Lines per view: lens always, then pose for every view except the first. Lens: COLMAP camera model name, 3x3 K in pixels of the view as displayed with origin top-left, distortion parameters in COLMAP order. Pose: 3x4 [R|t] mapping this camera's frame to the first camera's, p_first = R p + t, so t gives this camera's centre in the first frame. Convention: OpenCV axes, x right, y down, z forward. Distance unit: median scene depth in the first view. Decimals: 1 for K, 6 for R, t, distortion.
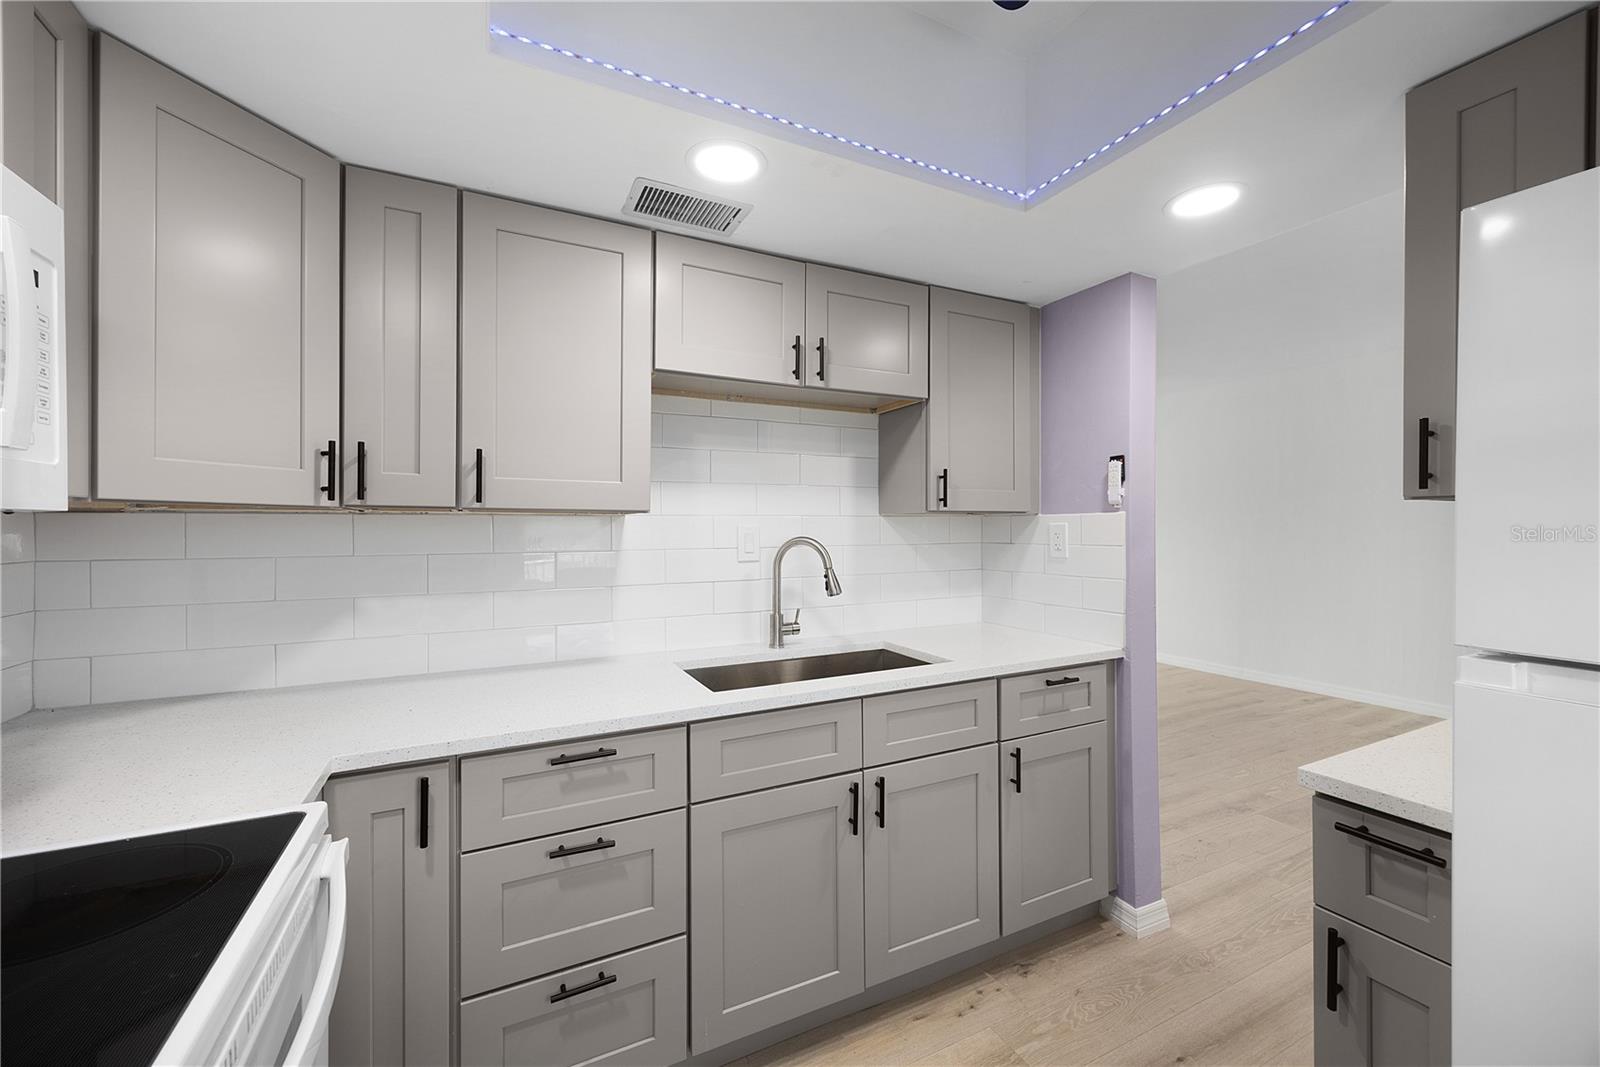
lens RADIAL K [[644.9, 0, 804.7], [0, 644.9, 529.3], [0, 0, 1]] dist [-0.003950, -0.000244]
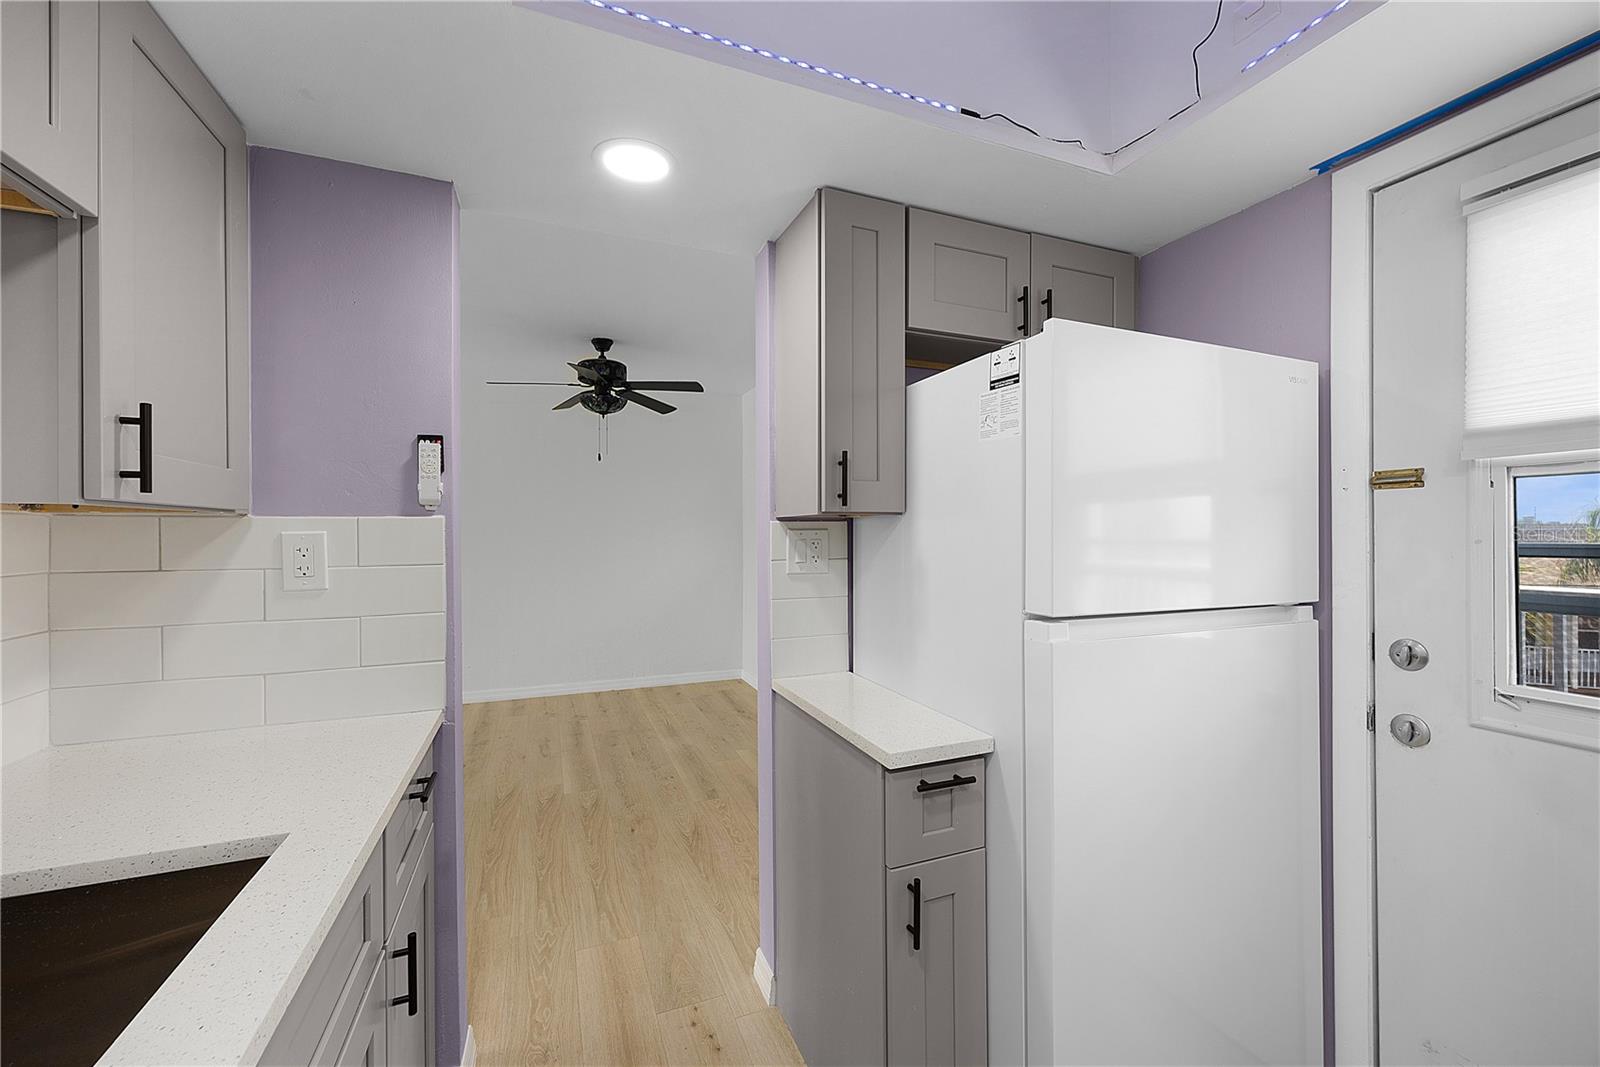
lens RADIAL K [[644.9, 0, 802.9], [0, 644.9, 533.0], [0, 0, 1]] dist [-0.003950, -0.000244]
pose [[0.065192, 0.001453, 0.997872, -0.176291], [0.007993, 0.999966, -0.001978, -0.003738], [-0.997841, 0.008105, 0.065178, 0.545672]]
